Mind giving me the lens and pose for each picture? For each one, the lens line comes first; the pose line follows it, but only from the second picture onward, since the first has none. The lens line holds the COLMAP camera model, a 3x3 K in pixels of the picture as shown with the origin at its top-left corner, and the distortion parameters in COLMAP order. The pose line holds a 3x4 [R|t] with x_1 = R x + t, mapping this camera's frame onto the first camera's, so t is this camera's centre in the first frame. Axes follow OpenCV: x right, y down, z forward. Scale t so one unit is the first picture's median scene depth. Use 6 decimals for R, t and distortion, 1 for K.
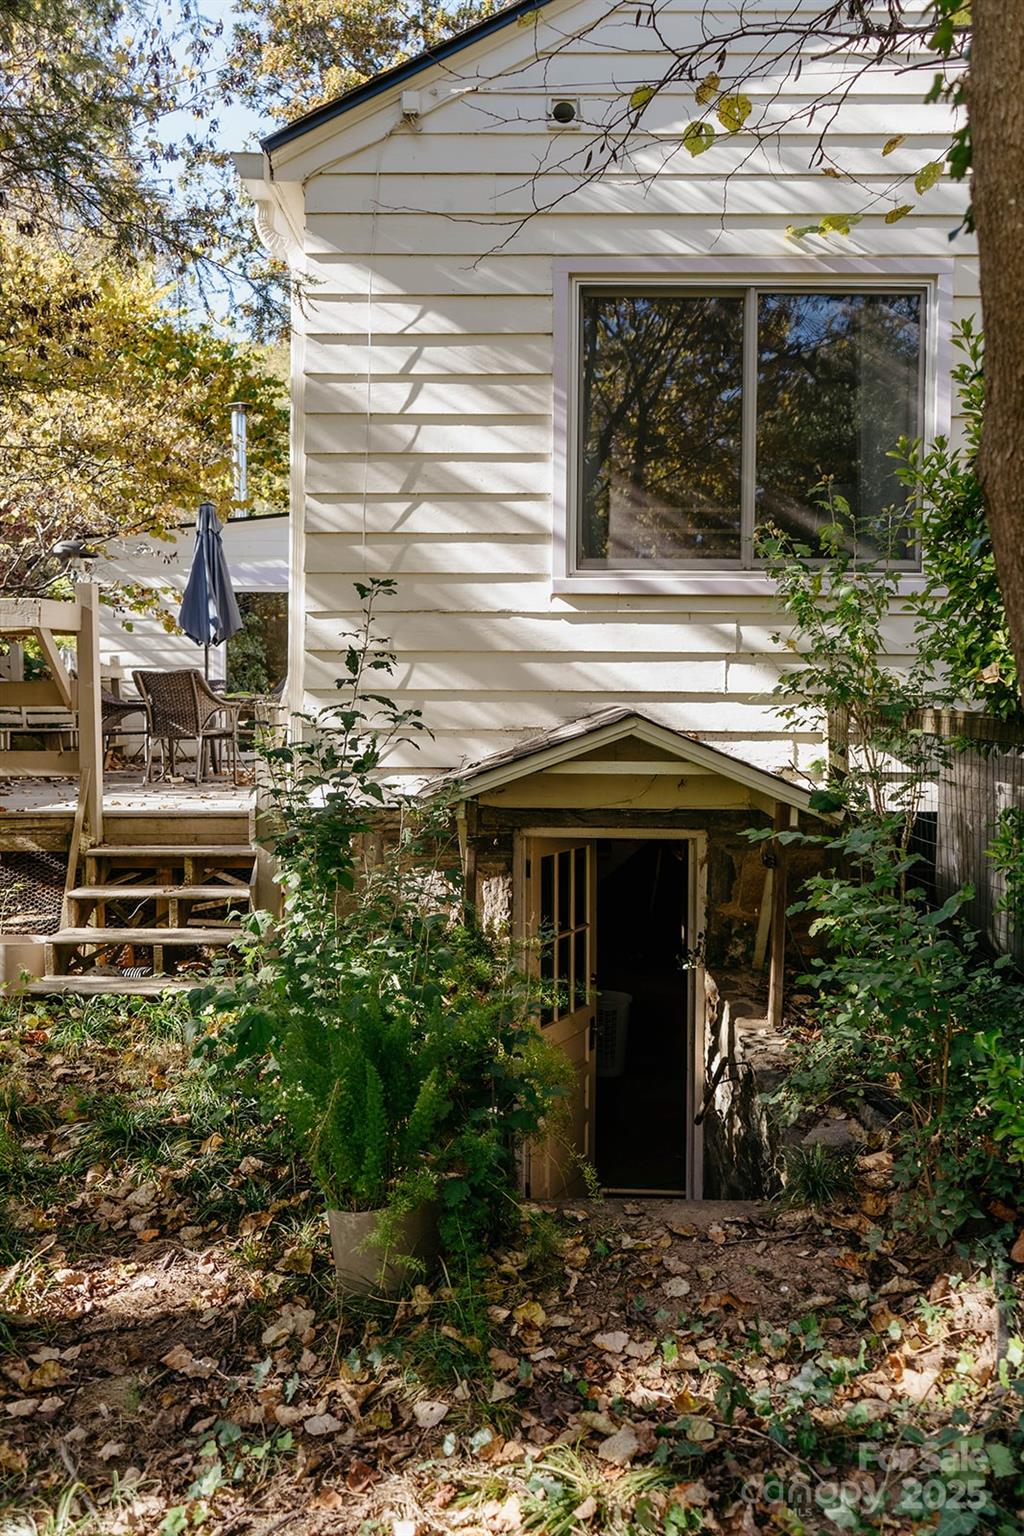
lens RADIAL K [[1241.7, 0, 512.0], [0, 1241.7, 768.0], [0, 0, 1]] dist [-0.004927, 0.000019]
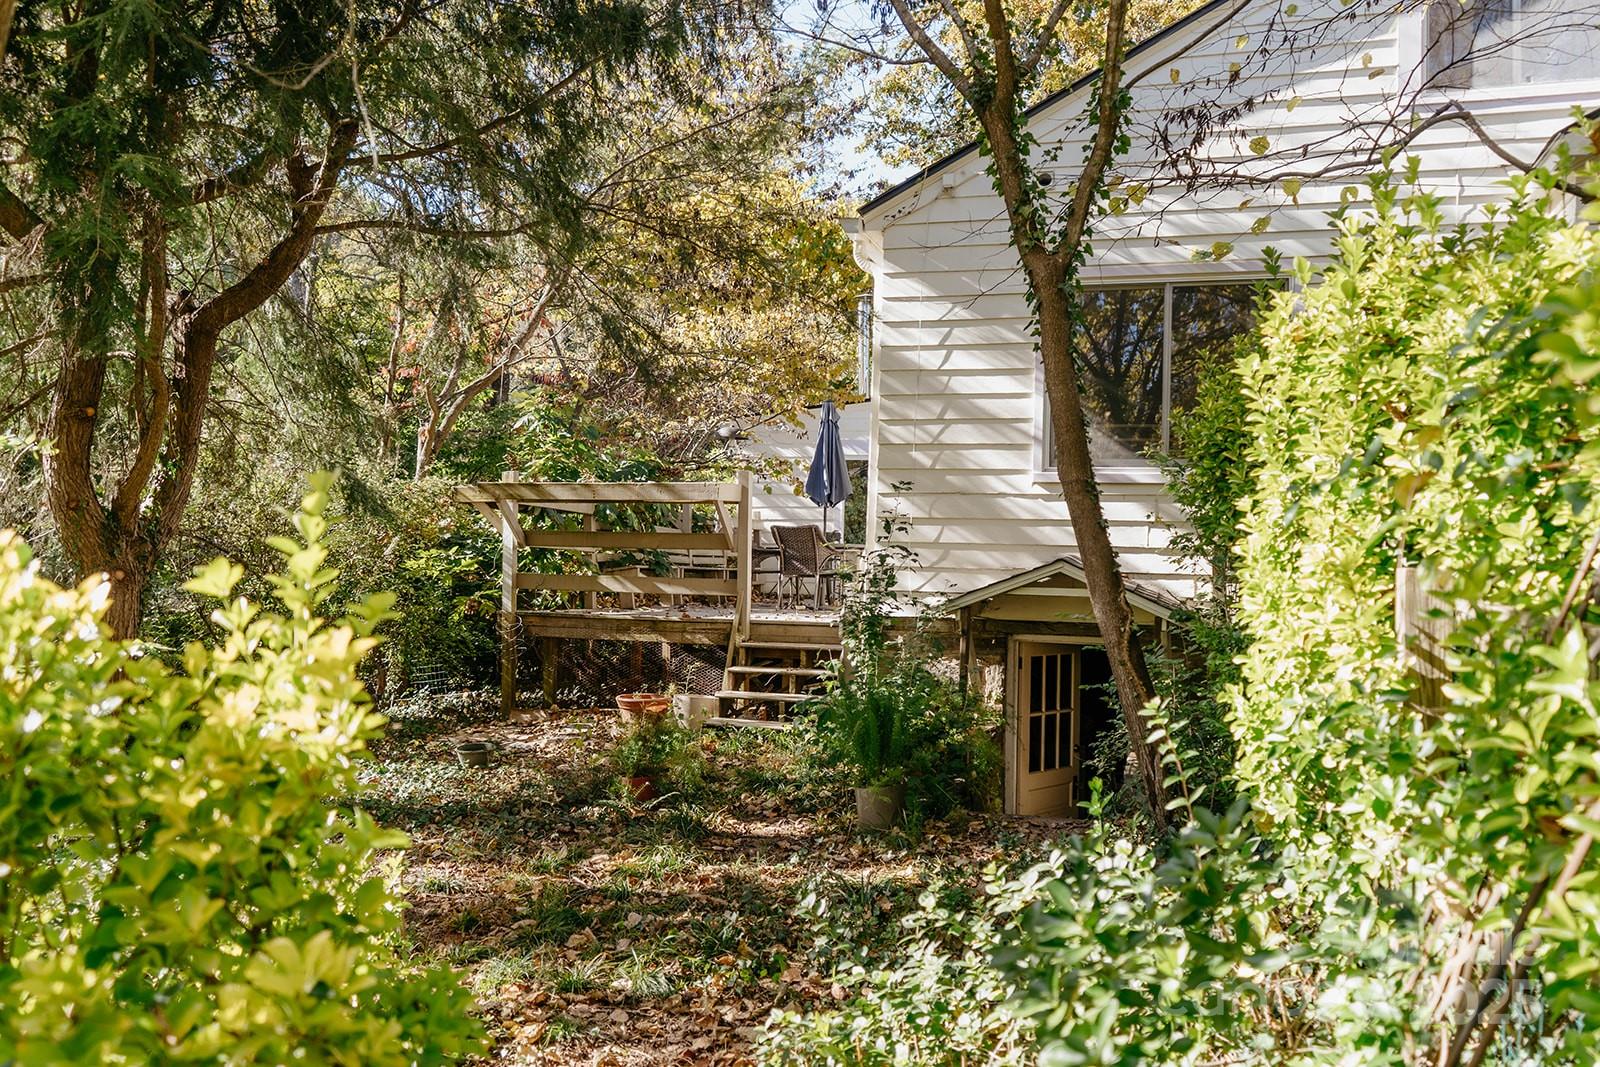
lens RADIAL K [[1293.4, 0, 798.8], [0, 1293.4, 568.4], [0, 0, 1]] dist [-0.004927, 0.000019]
pose [[0.963115, 0.019712, -0.268367, 0.169251], [-0.030914, 0.998815, -0.037579, 0.033627], [0.267309, 0.044489, 0.962583, -0.571270]]
